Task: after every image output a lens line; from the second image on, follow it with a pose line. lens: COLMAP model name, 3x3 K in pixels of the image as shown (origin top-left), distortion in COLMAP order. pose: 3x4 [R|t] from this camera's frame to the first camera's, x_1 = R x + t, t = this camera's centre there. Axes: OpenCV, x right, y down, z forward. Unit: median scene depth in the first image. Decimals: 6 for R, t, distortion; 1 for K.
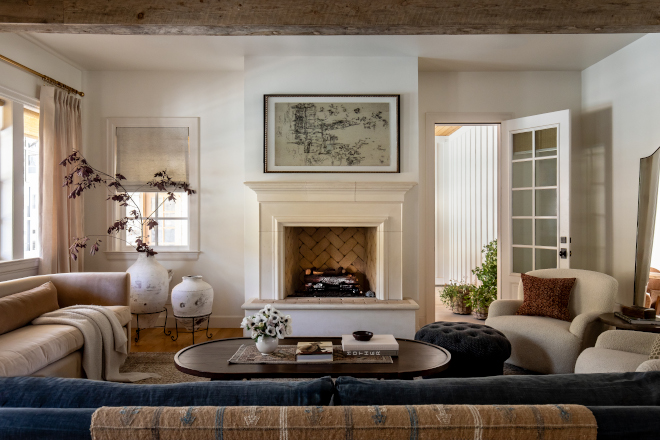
lens RADIAL K [[493.5, 0, 344.5], [0, 493.5, 210.5], [0, 0, 1]] dist [0.017434, 0.000278]
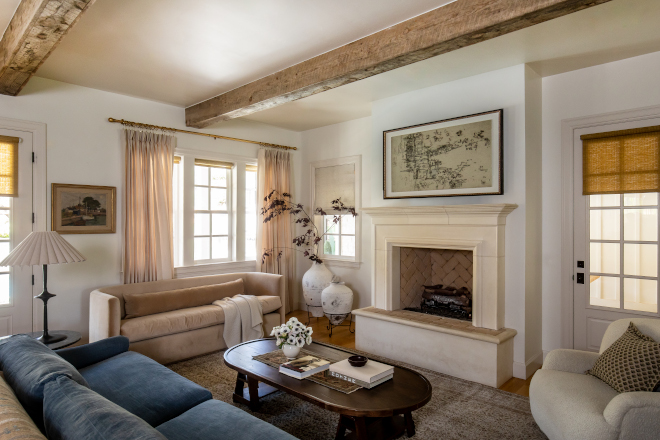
lens RADIAL K [[415.2, 0, 331.1], [0, 415.2, 219.0], [0, 0, 1]] dist [-0.001411, -0.002016]
pose [[0.712318, -0.003307, -0.701849, 0.430883], [0.011544, 0.999909, 0.007005, -0.037447], [0.701762, -0.013093, 0.712291, 0.217970]]
